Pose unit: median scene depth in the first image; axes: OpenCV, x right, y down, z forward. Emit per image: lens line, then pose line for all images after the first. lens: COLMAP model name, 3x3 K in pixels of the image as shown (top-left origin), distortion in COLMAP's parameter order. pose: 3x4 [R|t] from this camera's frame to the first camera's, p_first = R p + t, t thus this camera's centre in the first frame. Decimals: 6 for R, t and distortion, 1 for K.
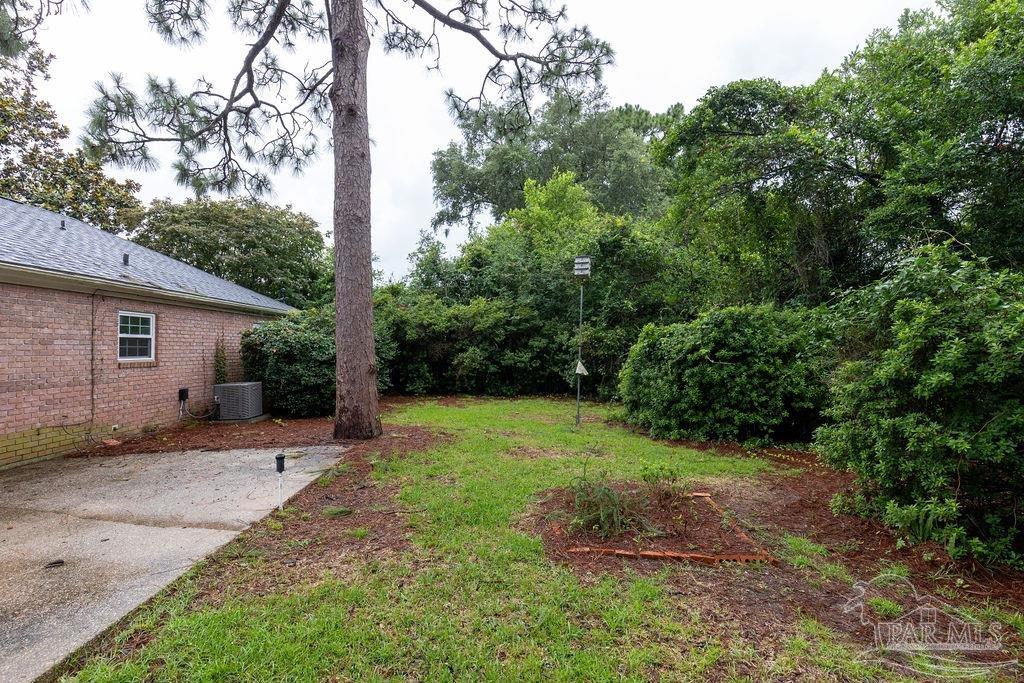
lens RADIAL K [[462.6, 0, 512.0], [0, 462.6, 341.5], [0, 0, 1]] dist [0.004106, 0.000635]
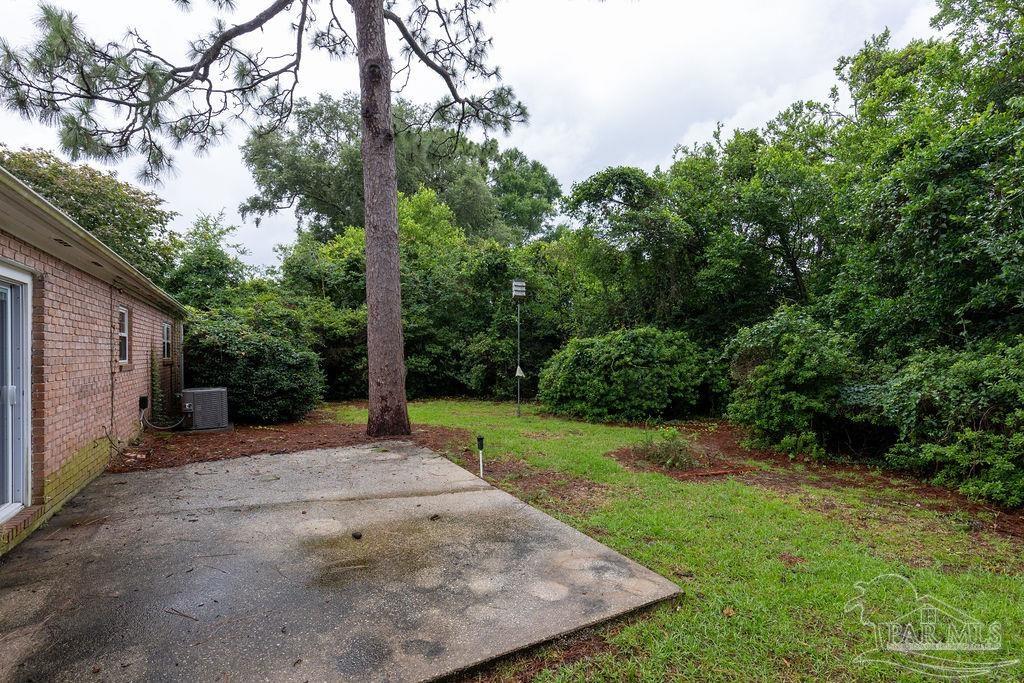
lens RADIAL K [[467.8, 0, 512.0], [0, 467.8, 341.5], [0, 0, 1]] dist [0.008946, -0.000034]
pose [[0.881213, 0.028526, 0.471857, -0.554955], [-0.022271, 0.999574, -0.018838, 0.001982], [-0.472194, 0.006091, 0.881474, -0.102486]]
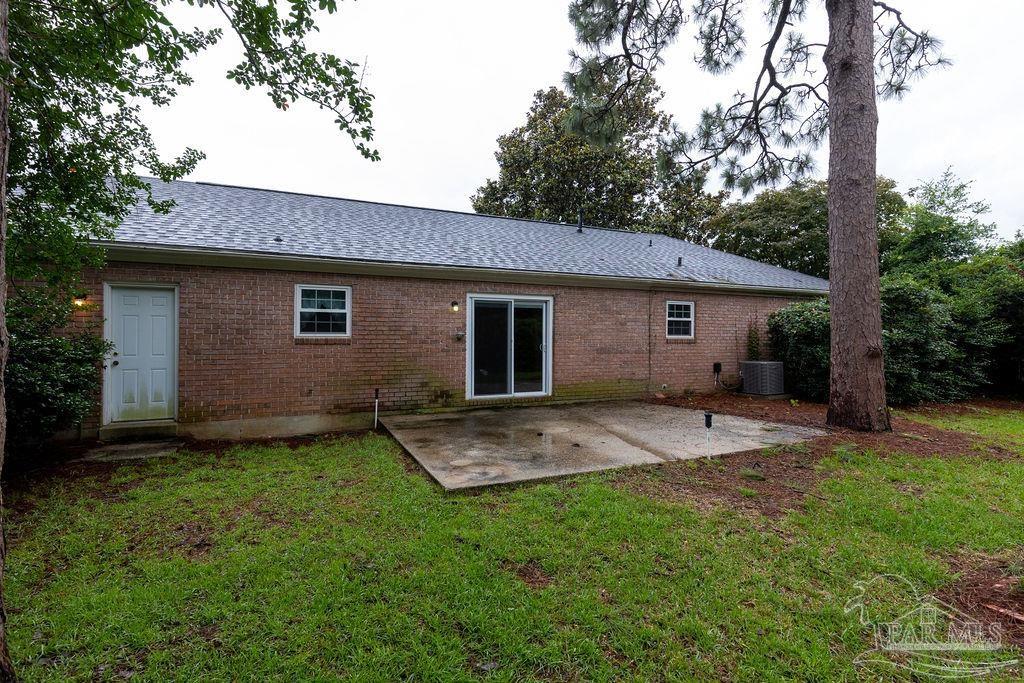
lens RADIAL K [[473.5, 0, 495.8], [0, 473.5, 333.6], [0, 0, 1]] dist [0.001117, 0.000139]
pose [[0.369764, 0.008980, -0.929082, 0.228716], [0.003297, 0.999934, 0.010977, 0.011746], [0.929120, -0.007122, 0.369711, 0.017764]]
